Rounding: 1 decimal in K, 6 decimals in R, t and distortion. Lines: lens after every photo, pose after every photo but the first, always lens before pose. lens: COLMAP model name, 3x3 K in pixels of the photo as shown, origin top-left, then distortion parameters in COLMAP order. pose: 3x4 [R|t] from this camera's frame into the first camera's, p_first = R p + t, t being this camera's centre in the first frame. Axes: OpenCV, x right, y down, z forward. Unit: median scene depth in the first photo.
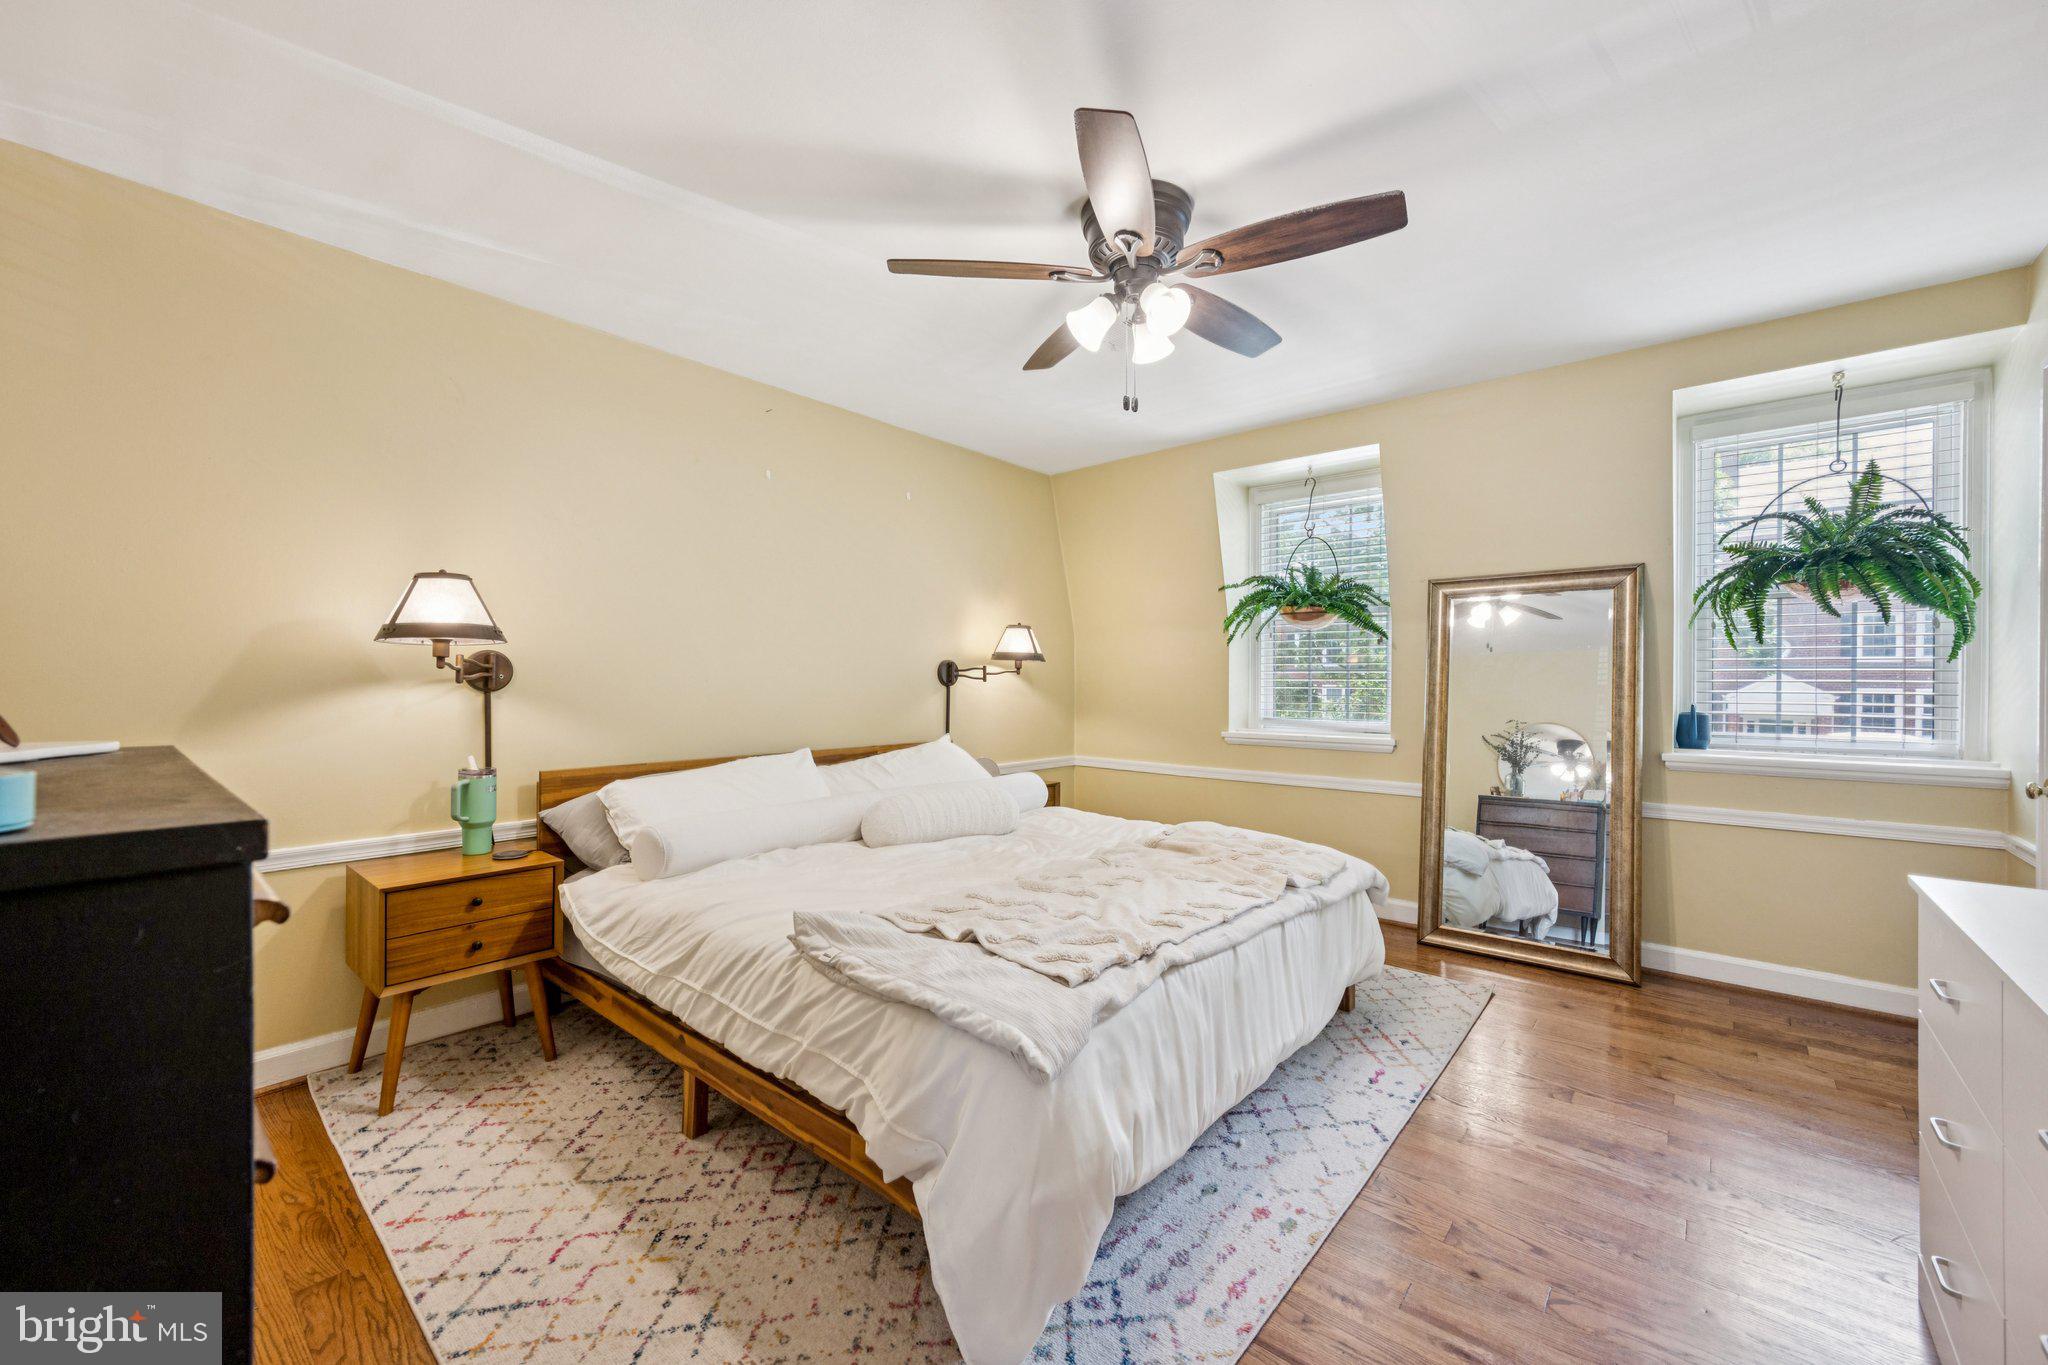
lens RADIAL K [[802.8, 0, 1033.5], [0, 802.8, 677.6], [0, 0, 1]] dist [-0.001196, -0.000195]
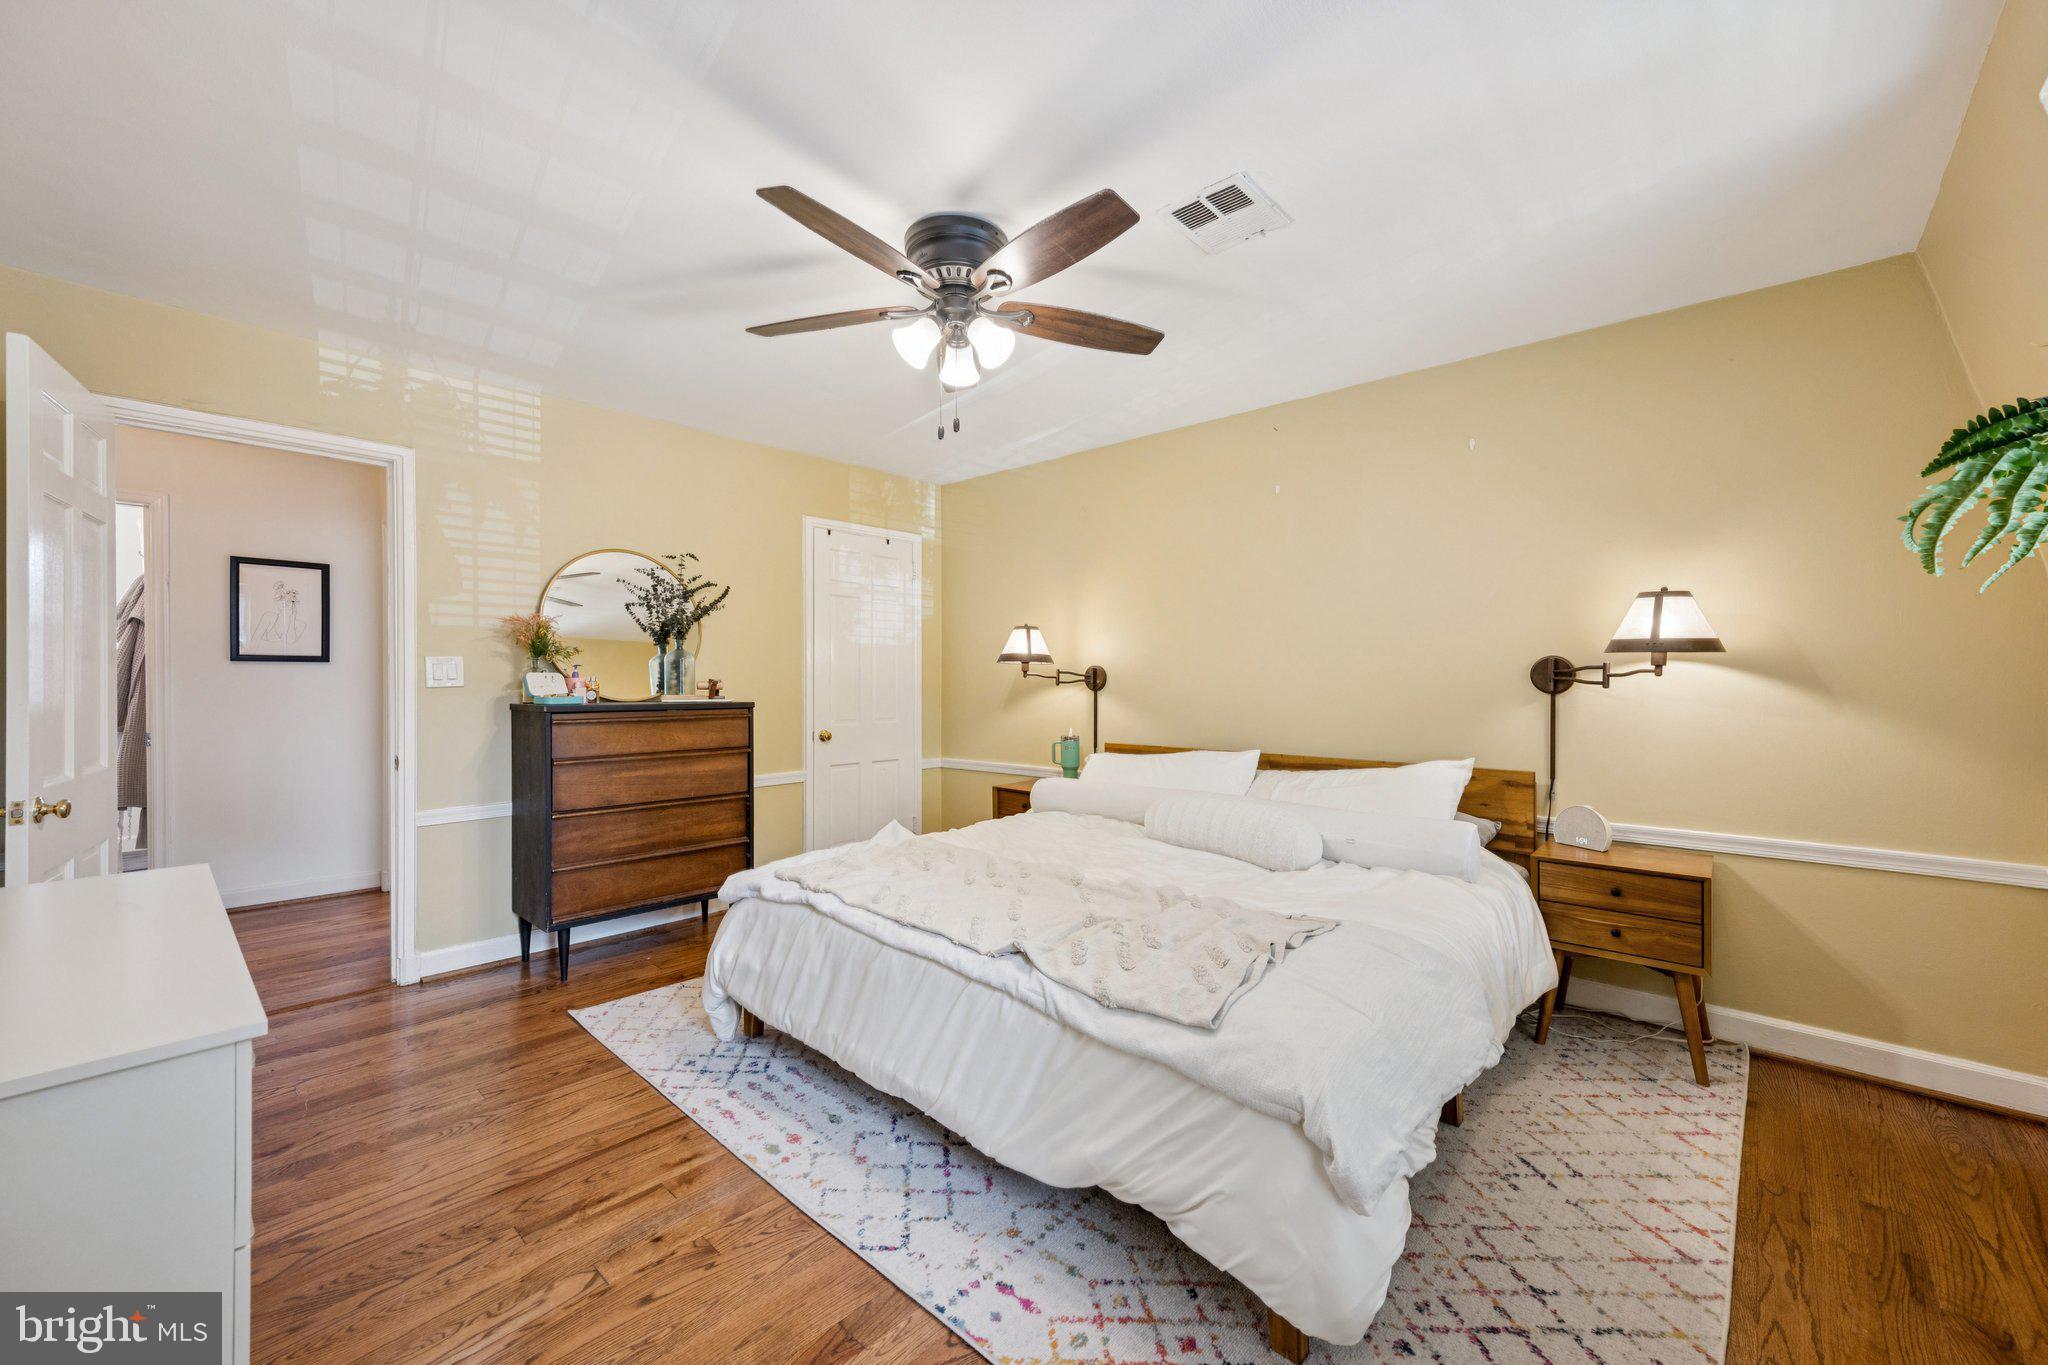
lens RADIAL K [[808.0, 0, 1024.0], [0, 808.0, 682.5], [0, 0, 1]] dist [-0.000646, 0.000017]
pose [[-0.043096, 0.002706, -0.999067, 1.224655], [0.003069, 0.999992, 0.002576, -0.004449], [0.999066, -0.002955, -0.043104, 1.171572]]
